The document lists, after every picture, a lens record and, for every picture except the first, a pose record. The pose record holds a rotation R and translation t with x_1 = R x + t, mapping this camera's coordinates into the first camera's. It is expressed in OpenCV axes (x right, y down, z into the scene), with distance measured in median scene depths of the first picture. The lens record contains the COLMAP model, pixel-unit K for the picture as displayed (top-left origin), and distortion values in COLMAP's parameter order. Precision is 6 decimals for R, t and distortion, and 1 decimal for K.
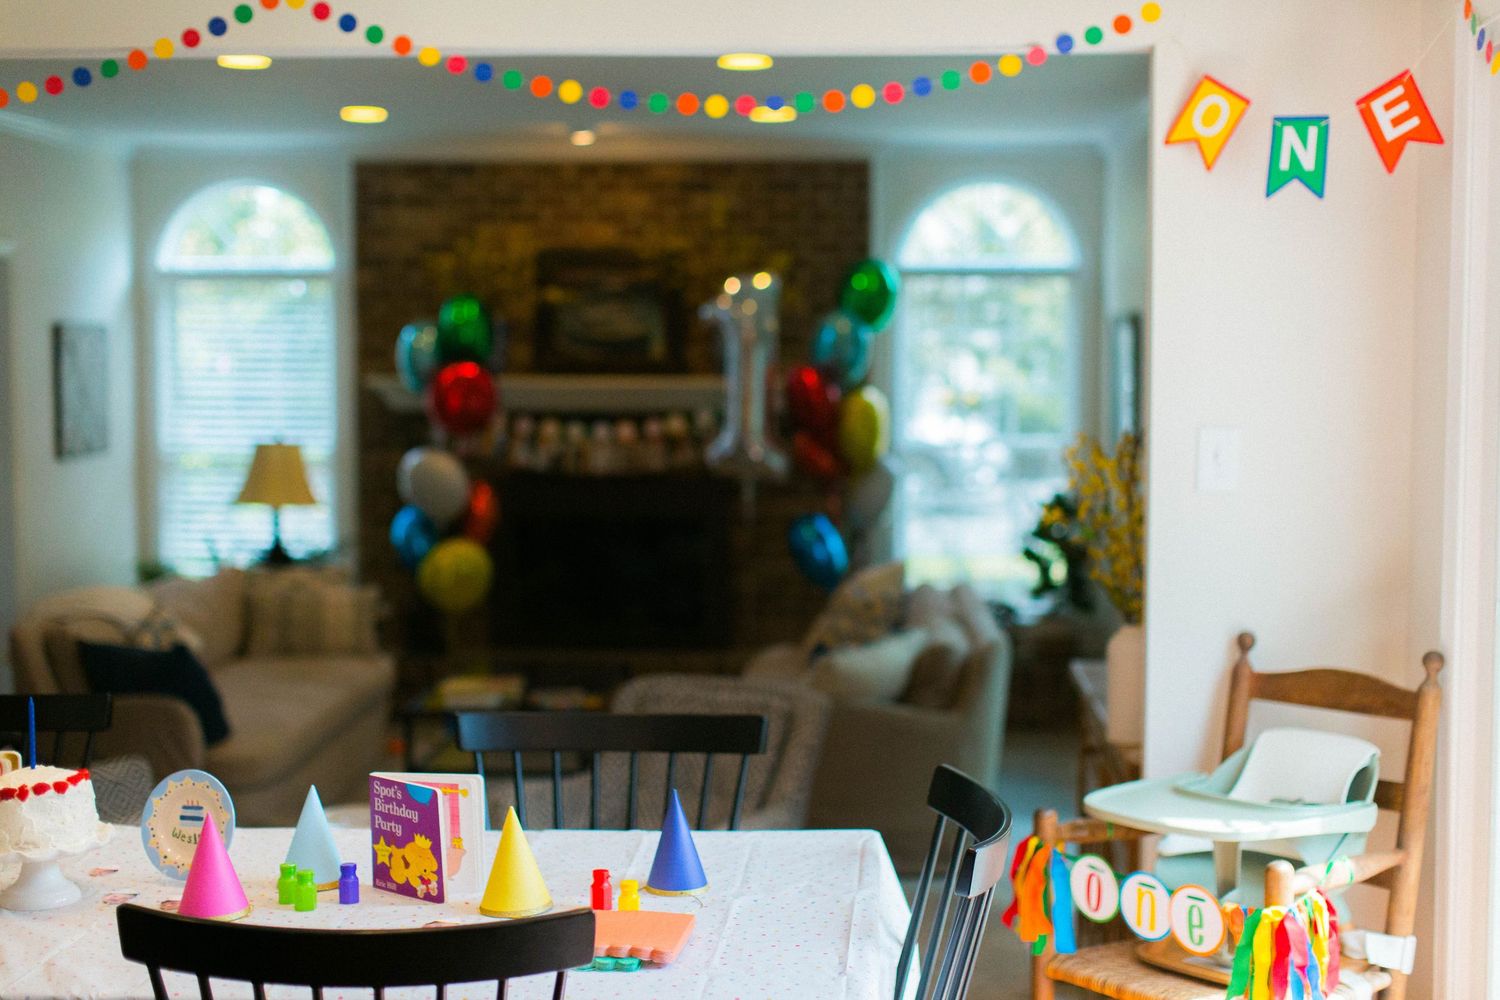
lens RADIAL K [[2173.3, 0, 721.8], [0, 2173.3, 483.9], [0, 0, 1]] dist [-0.016260, -0.072776]
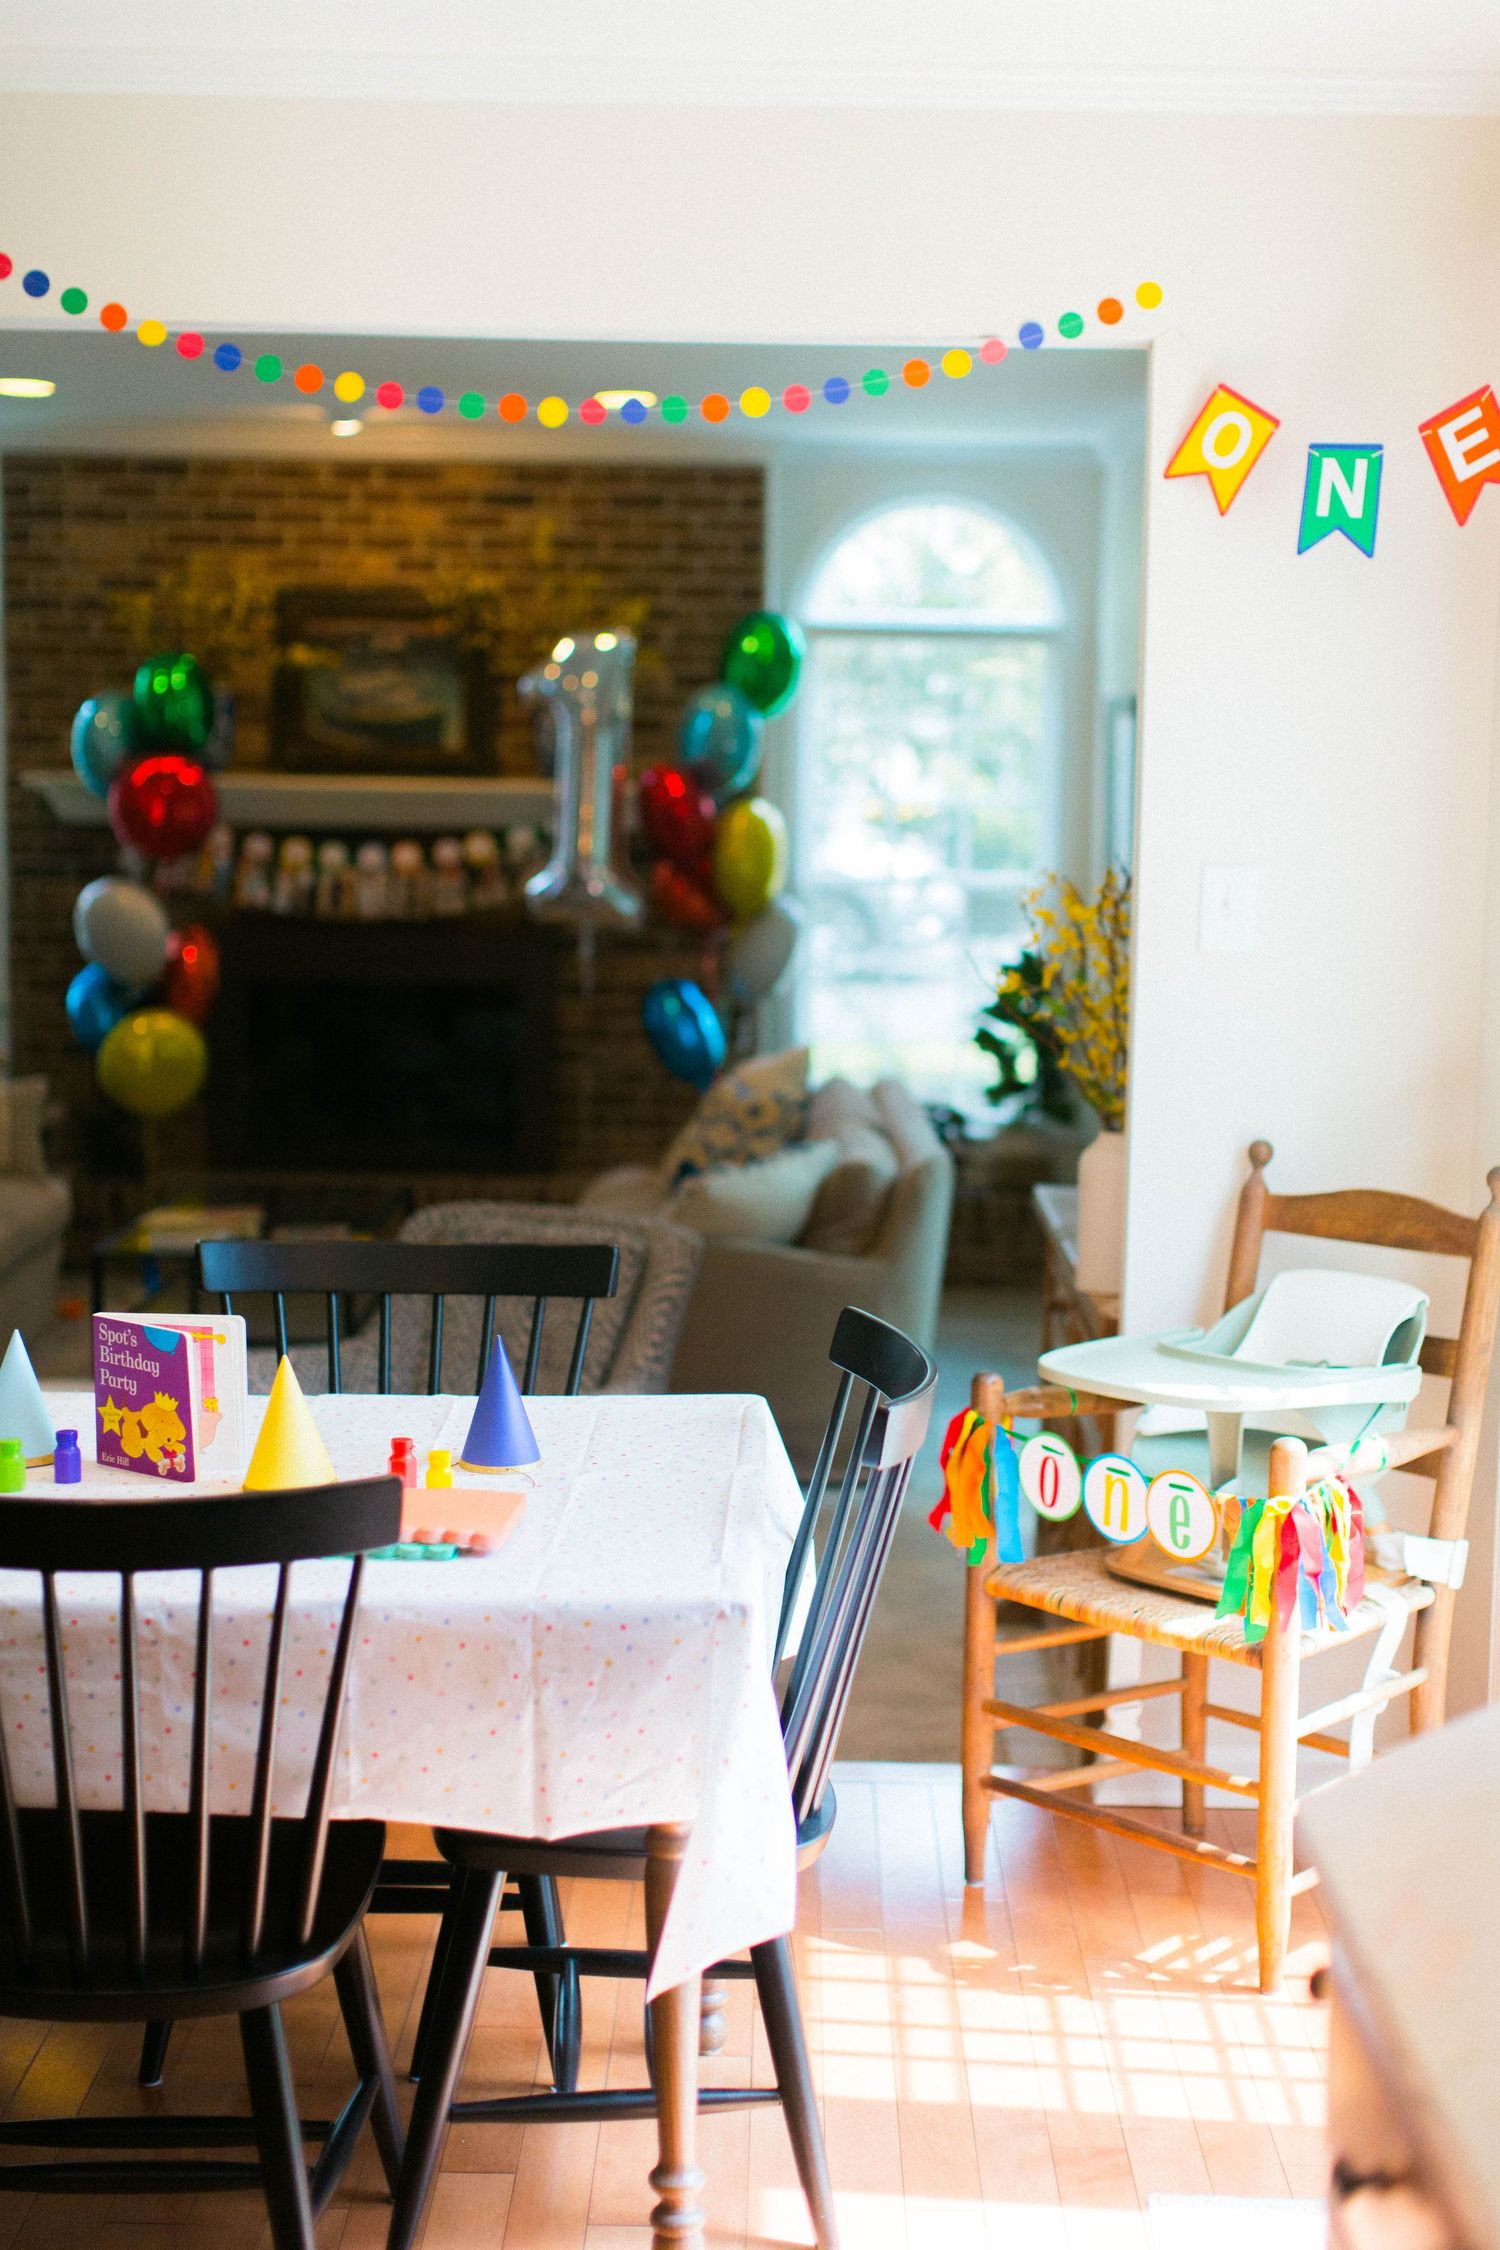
lens RADIAL K [[3259.9, 0, 750.0], [0, 3259.9, 1125.0], [0, 0, 1]] dist [-0.016260, -0.072776]
pose [[0.997823, 0.006635, 0.065614, -0.006734], [-0.010427, 0.998284, 0.057627, 0.000236], [-0.065119, -0.058186, 0.996180, -0.104138]]
